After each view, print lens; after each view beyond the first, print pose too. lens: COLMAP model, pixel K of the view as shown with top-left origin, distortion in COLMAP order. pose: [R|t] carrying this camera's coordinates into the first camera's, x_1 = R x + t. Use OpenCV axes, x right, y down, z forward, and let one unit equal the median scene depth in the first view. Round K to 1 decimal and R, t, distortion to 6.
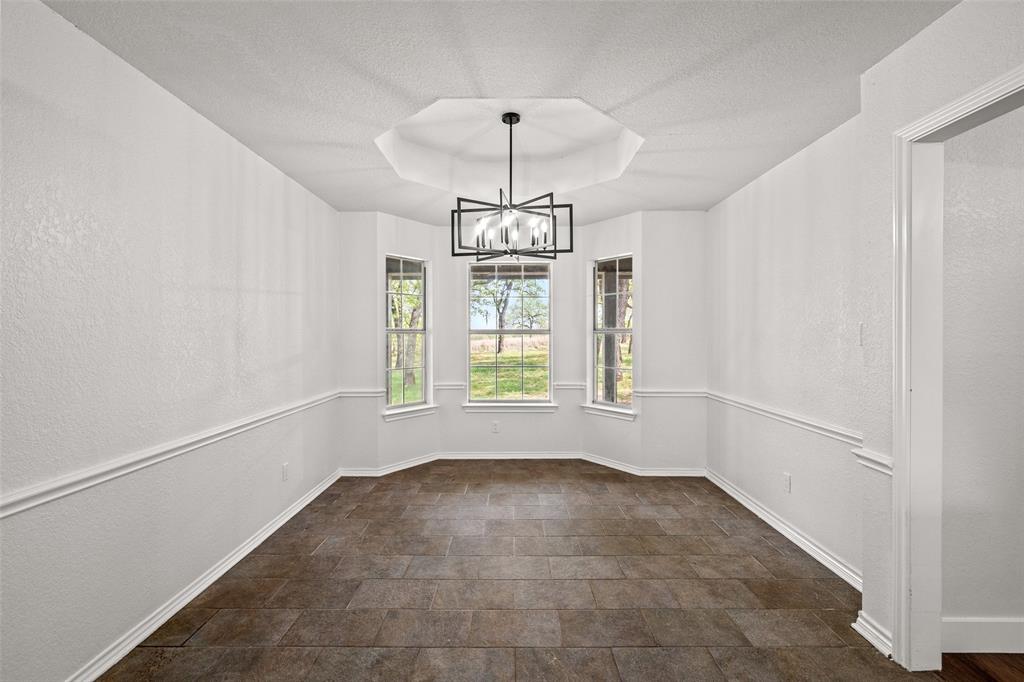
lens RADIAL K [[471.0, 0, 507.9], [0, 471.0, 337.2], [0, 0, 1]] dist [0.003938, 0.000488]
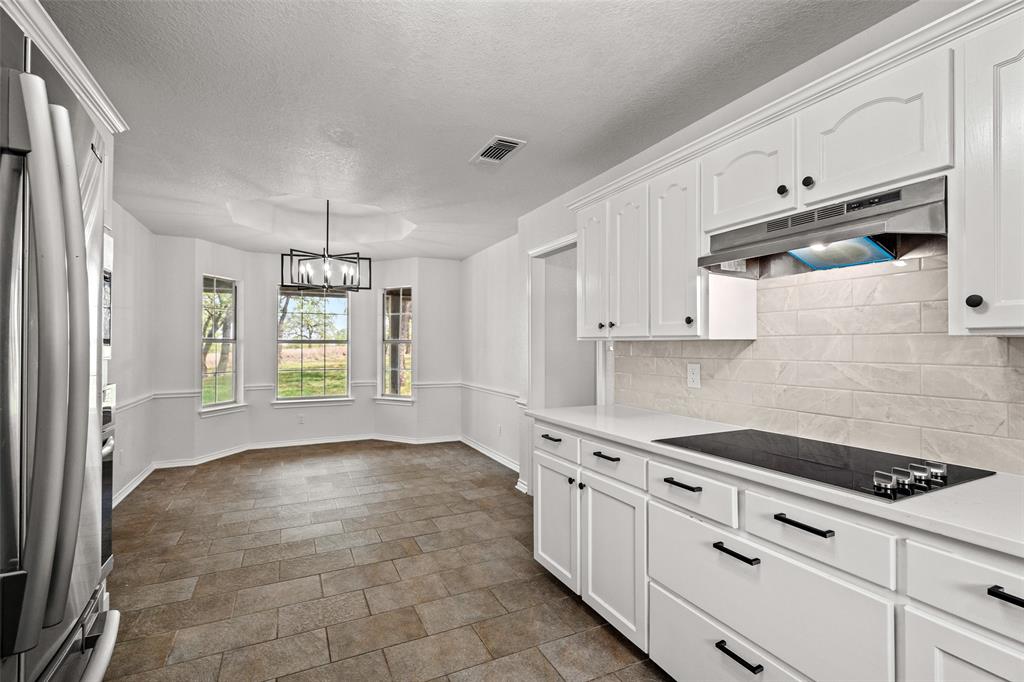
lens RADIAL K [[471.0, 0, 508.7], [0, 471.0, 341.3], [0, 0, 1]] dist [0.003938, 0.000488]
pose [[0.899562, 0.006303, 0.436748, -0.090423], [0.000104, 0.999893, -0.014645, 0.007250], [-0.436794, 0.013219, 0.899465, -0.400659]]
